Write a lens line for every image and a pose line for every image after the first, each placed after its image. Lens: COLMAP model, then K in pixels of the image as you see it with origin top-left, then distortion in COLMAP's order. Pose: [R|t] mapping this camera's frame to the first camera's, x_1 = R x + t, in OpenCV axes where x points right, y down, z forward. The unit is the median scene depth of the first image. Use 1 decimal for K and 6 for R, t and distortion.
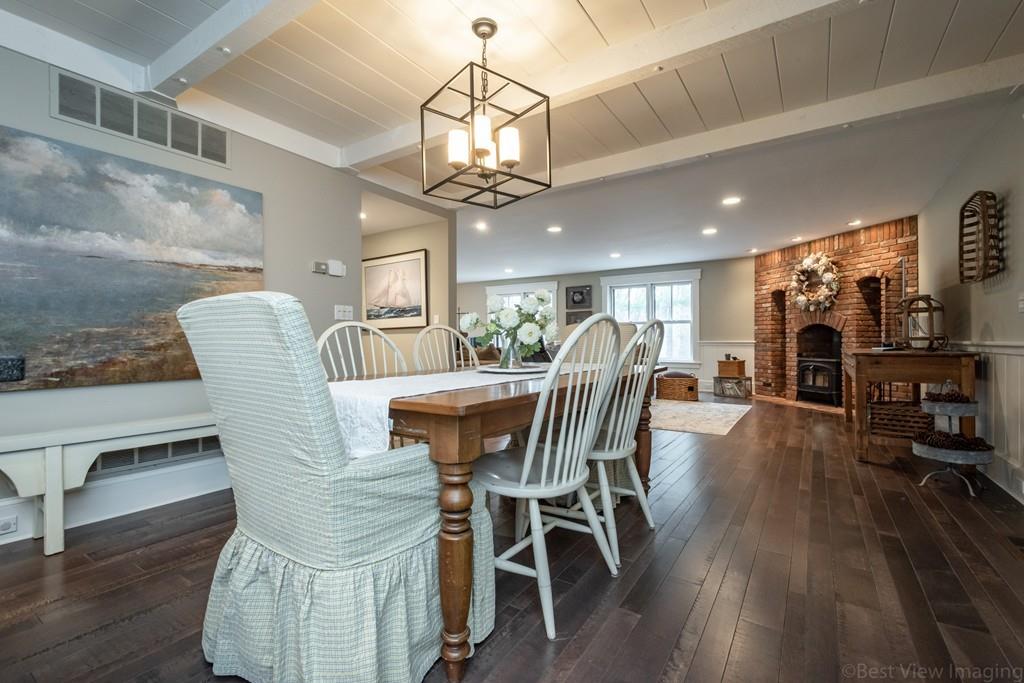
lens RADIAL K [[450.4, 0, 503.9], [0, 450.4, 340.7], [0, 0, 1]] dist [-0.000947, -0.001322]
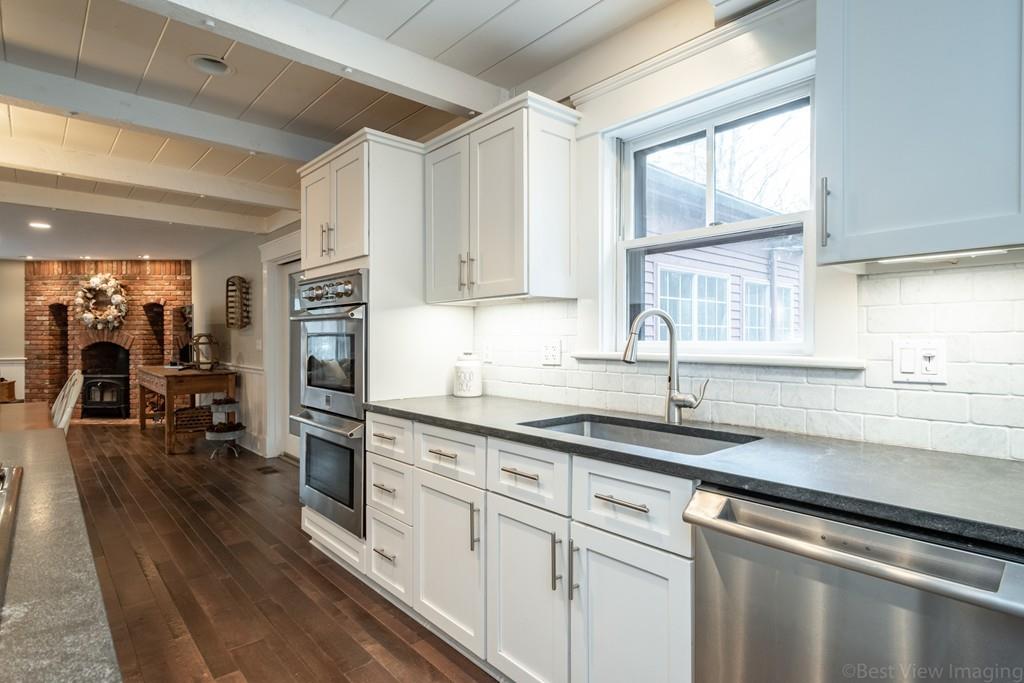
lens RADIAL K [[542.3, 0, 519.0], [0, 542.3, 342.7], [0, 0, 1]] dist [0.004991, -0.002166]
pose [[0.232040, -0.004510, 0.972696, -0.312879], [-0.002173, 0.999984, 0.005155, -0.044965], [-0.972704, -0.003309, 0.232026, -0.228702]]
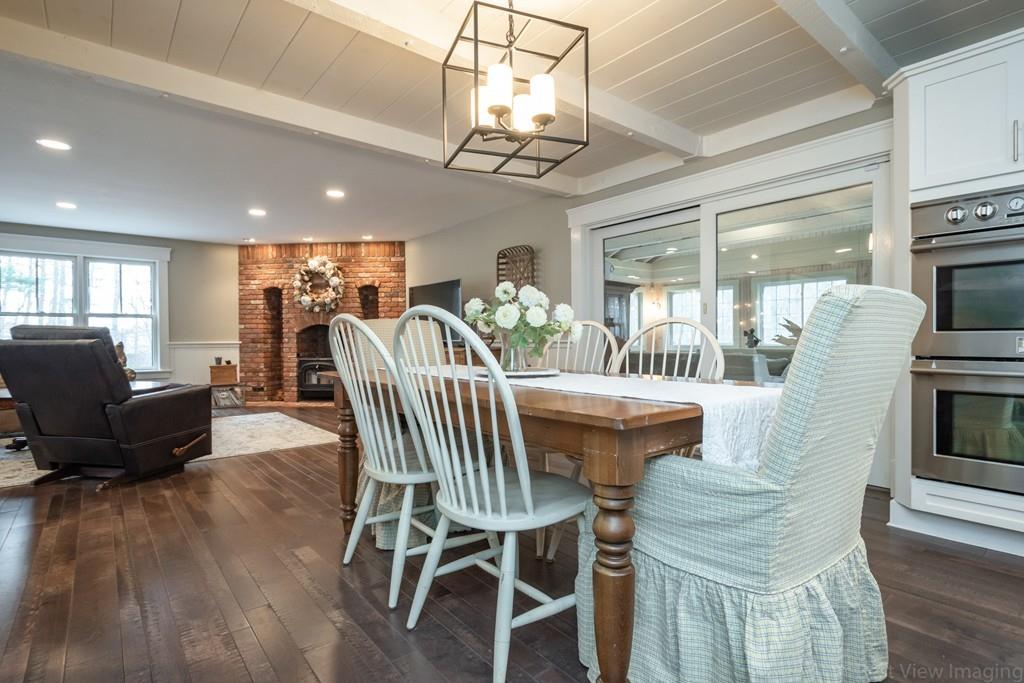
lens RADIAL K [[503.1, 0, 515.3], [0, 503.1, 339.1], [0, 0, 1]] dist [0.016299, 0.000145]
pose [[0.275668, -0.005110, 0.961239, -0.308024], [0.007357, 0.999968, 0.003206, -0.004069], [-0.961225, 0.006188, 0.275697, 0.256908]]
